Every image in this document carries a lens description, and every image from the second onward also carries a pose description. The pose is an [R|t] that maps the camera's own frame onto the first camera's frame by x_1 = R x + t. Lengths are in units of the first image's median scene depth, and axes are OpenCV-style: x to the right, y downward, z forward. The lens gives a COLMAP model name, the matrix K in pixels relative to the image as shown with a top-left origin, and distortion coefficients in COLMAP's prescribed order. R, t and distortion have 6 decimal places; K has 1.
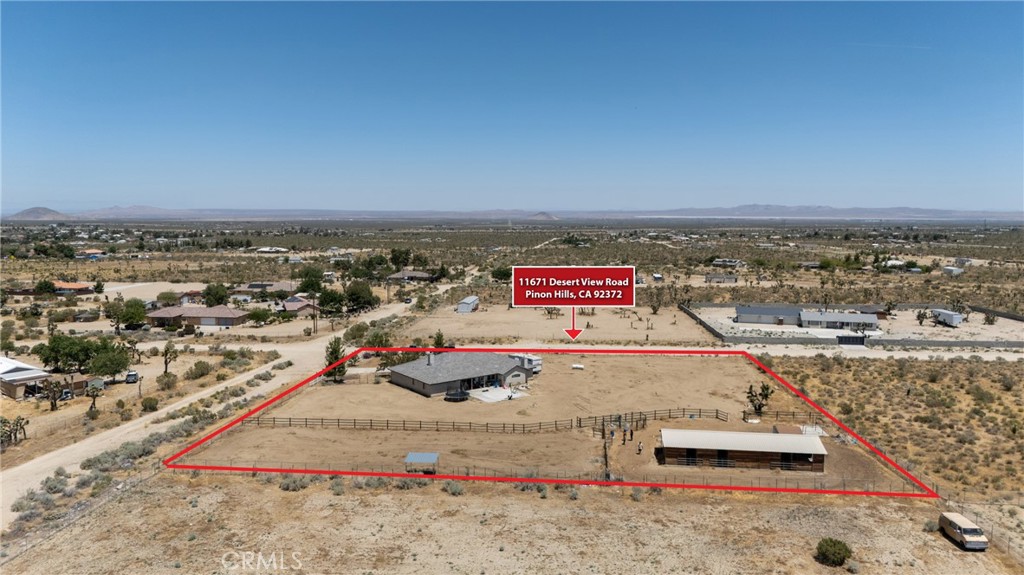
lens RADIAL K [[755.4, 0, 512.0], [0, 755.4, 287.5], [0, 0, 1]] dist [0.076011, -0.076238]
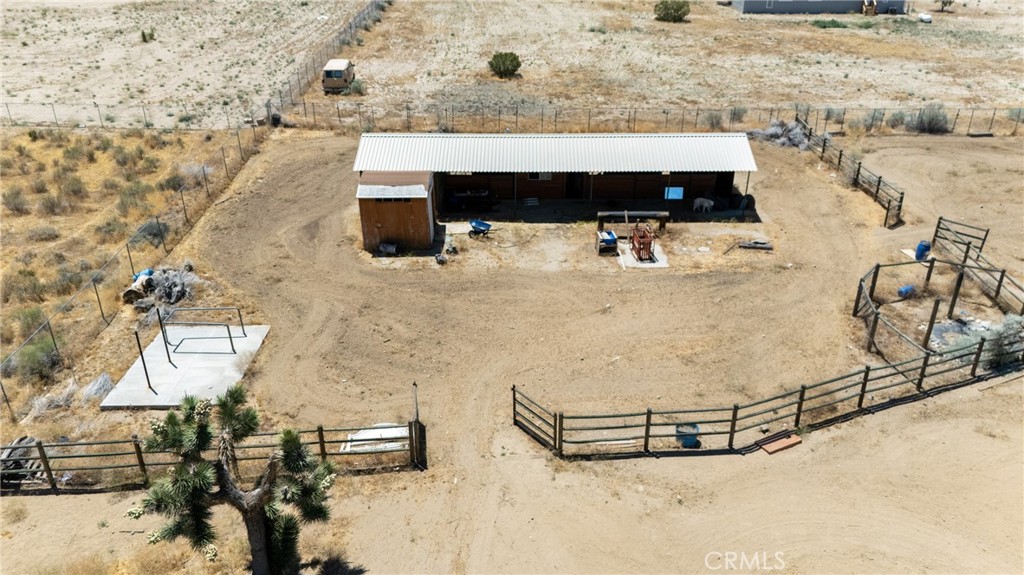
lens RADIAL K [[758.2, 0, 512.0], [0, 758.2, 287.5], [0, 0, 1]] dist [0.051876, -0.039250]
pose [[-0.994832, 0.045523, -0.090754, 0.316082], [-0.010421, 0.843348, 0.537267, 0.040004], [0.100995, 0.535436, -0.838516, 1.213580]]
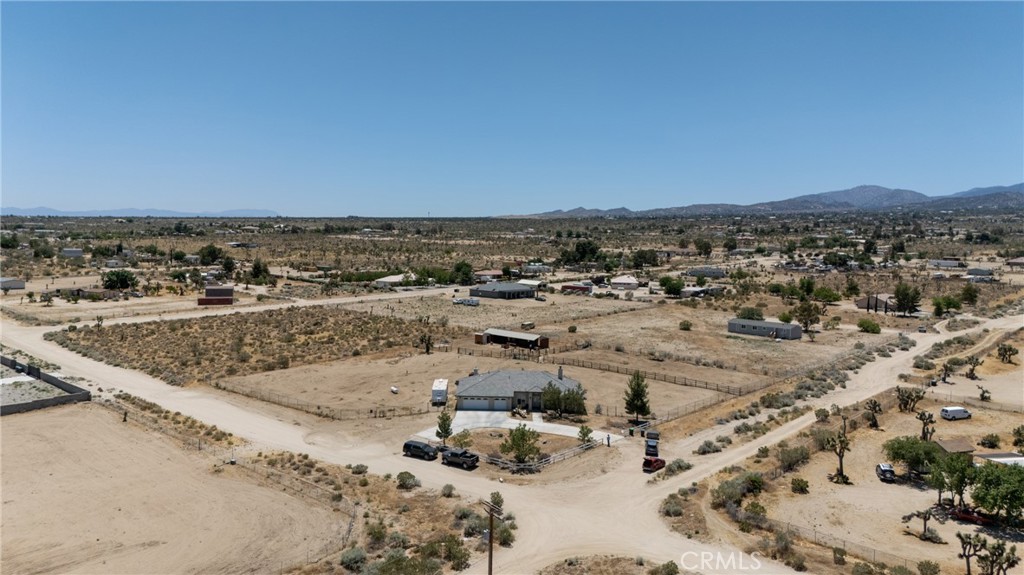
lens RADIAL K [[777.2, 0, 512.0], [0, 777.2, 287.5], [0, 0, 1]] dist [0.085394, -0.087878]
pose [[-0.801217, -0.062282, 0.595123, -0.875492], [0.040386, 0.986672, 0.157631, -0.246645], [-0.597009, 0.150331, -0.788024, 2.396466]]
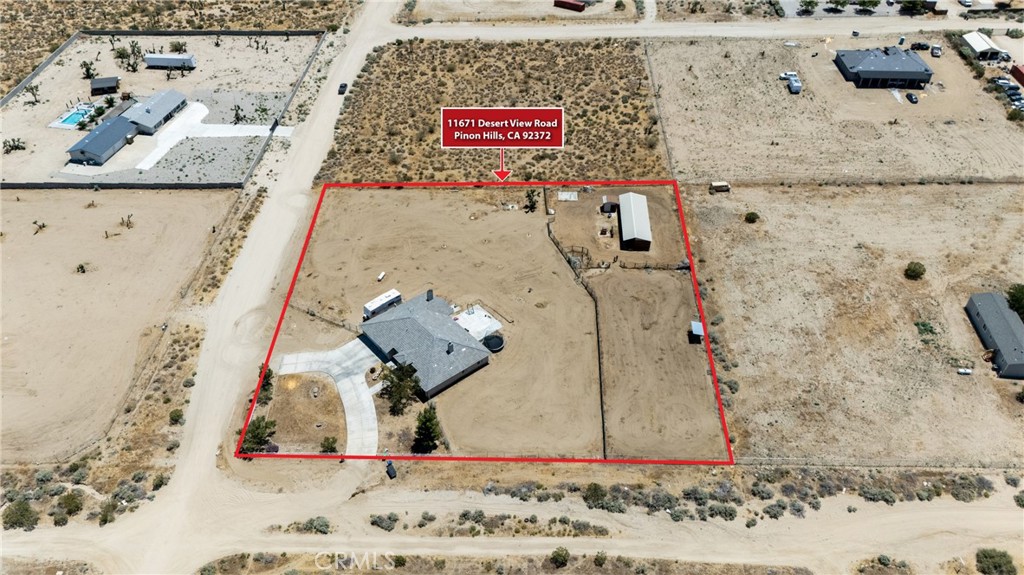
lens RADIAL K [[774.0, 0, 512.0], [0, 774.0, 287.5], [0, 0, 1]] dist [0.046469, -0.081559]
pose [[-0.062007, -0.642030, 0.764168, -1.133678], [0.100821, 0.757695, 0.644773, -0.839329], [-0.992970, 0.117024, 0.017748, 1.139179]]
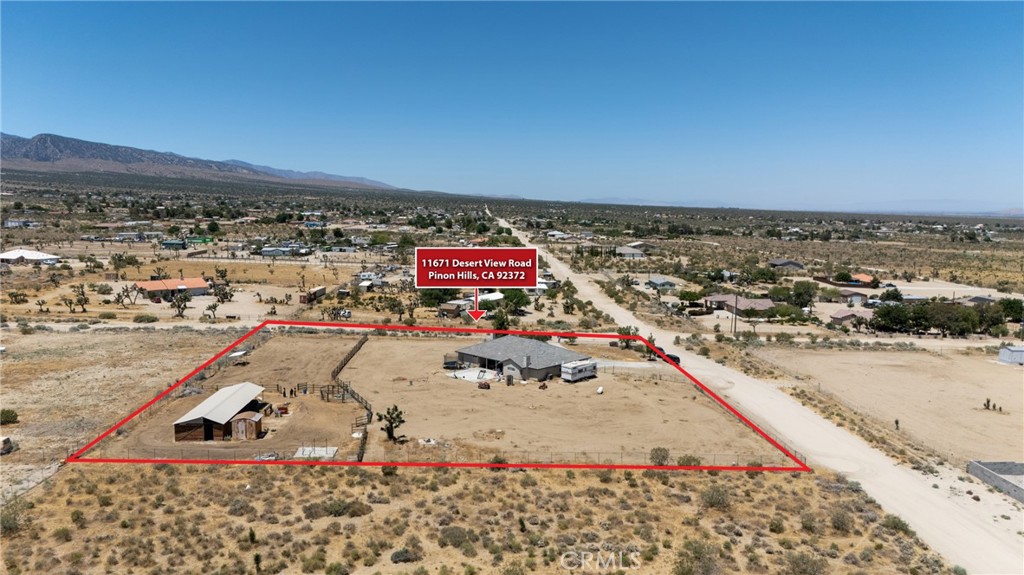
lens RADIAL K [[758.2, 0, 512.0], [0, 758.2, 287.5], [0, 0, 1]] dist [0.051876, -0.039250]
pose [[0.152537, 0.113639, -0.981743, 1.299148], [-0.114606, 0.988699, 0.096638, -0.118062], [0.981630, 0.097773, 0.163837, 1.075660]]
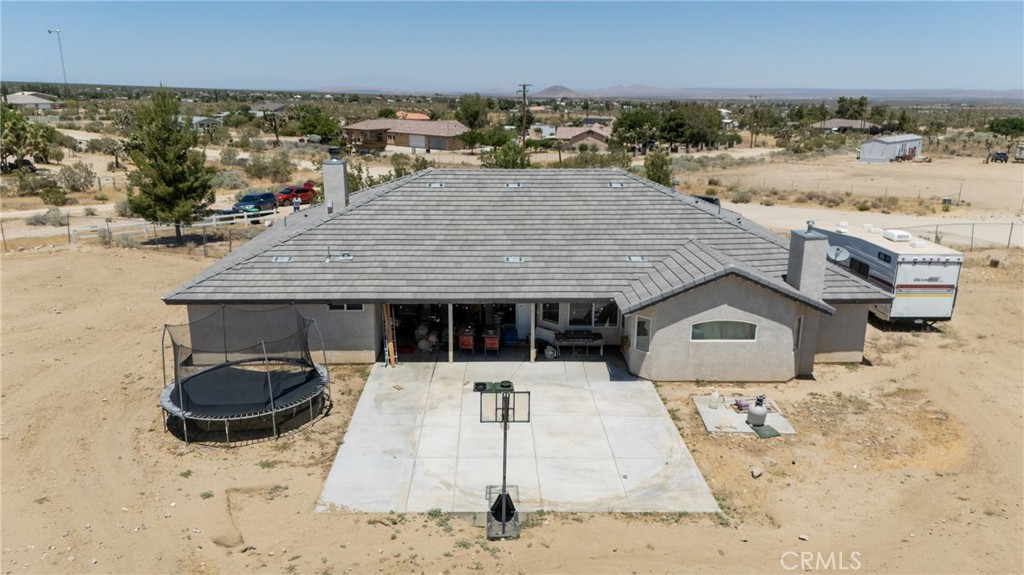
lens RADIAL K [[755.4, 0, 512.0], [0, 755.4, 287.5], [0, 0, 1]] dist [0.076011, -0.076238]
pose [[0.818239, 0.152073, -0.554400, 0.076992], [-0.066361, 0.982916, 0.171675, 0.106487], [0.571035, -0.103680, 0.814352, 1.092900]]
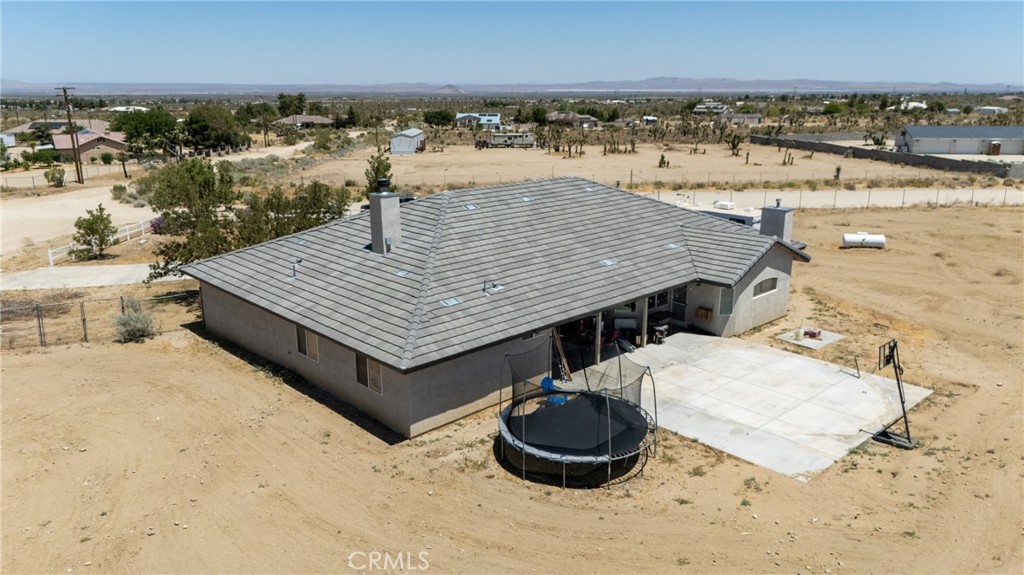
lens RADIAL K [[755.4, 0, 512.0], [0, 755.4, 287.5], [0, 0, 1]] dist [0.076011, -0.076238]
pose [[0.992564, -0.034867, 0.116624, -0.126222], [0.015983, 0.987135, 0.159088, 0.104225], [-0.120671, -0.156040, 0.980352, 1.027088]]
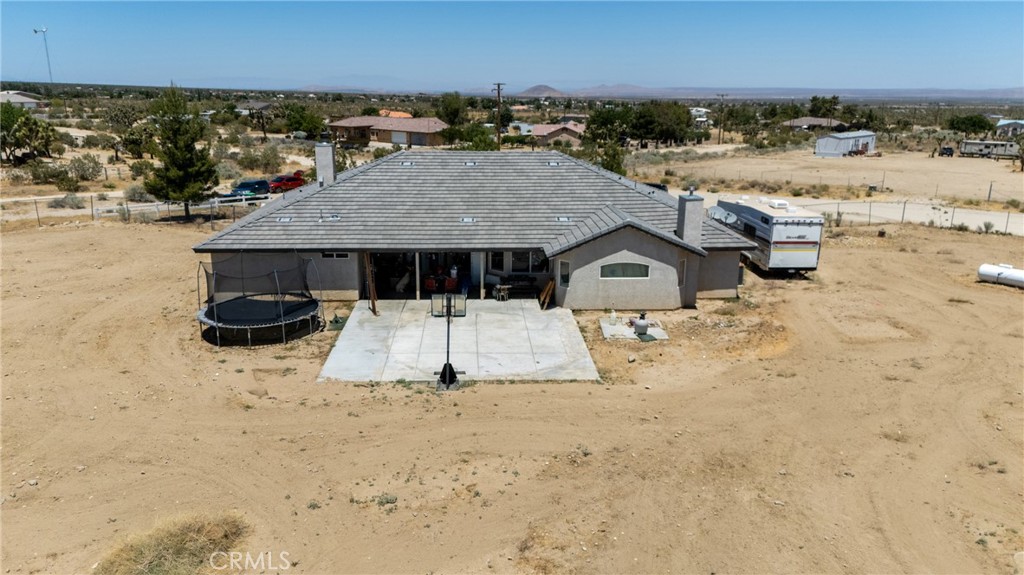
lens RADIAL K [[755.4, 0, 512.0], [0, 755.4, 287.5], [0, 0, 1]] dist [0.076011, -0.076238]
pose [[0.829484, 0.148255, -0.538495, 0.127613], [-0.064591, 0.983122, 0.171171, 0.112421], [0.554783, -0.107202, 0.825060, 1.043439]]
